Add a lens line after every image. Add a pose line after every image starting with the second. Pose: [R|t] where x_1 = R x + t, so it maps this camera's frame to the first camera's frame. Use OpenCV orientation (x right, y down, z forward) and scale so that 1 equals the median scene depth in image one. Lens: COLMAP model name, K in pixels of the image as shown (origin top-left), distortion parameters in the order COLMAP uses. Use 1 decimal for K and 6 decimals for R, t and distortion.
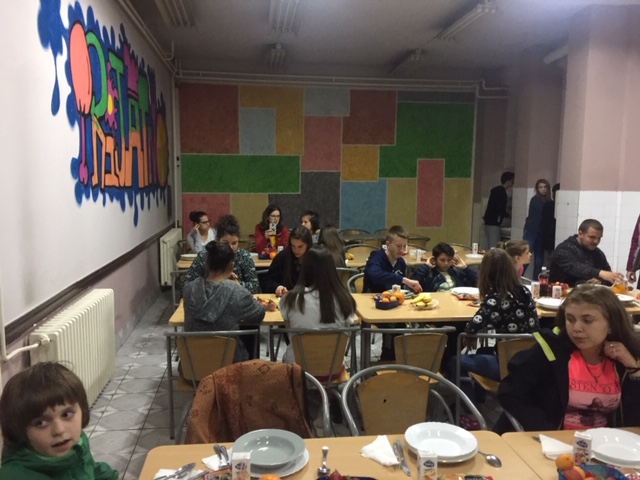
lens RADIAL K [[554.1, 0, 317.1], [0, 554.1, 240.3], [0, 0, 1]] dist [0.082118, -0.124237]
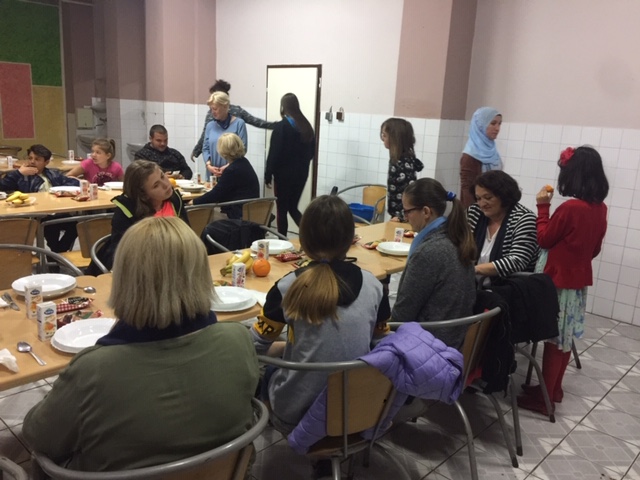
lens RADIAL K [[554.1, 0, 315.1], [0, 554.1, 243.8], [0, 0, 1]] dist [0.082118, -0.124237]
pose [[0.779709, -0.111511, 0.616133, -0.021309], [0.019076, 0.987788, 0.154635, 0.028813], [-0.625852, -0.108817, 0.772314, -0.101222]]
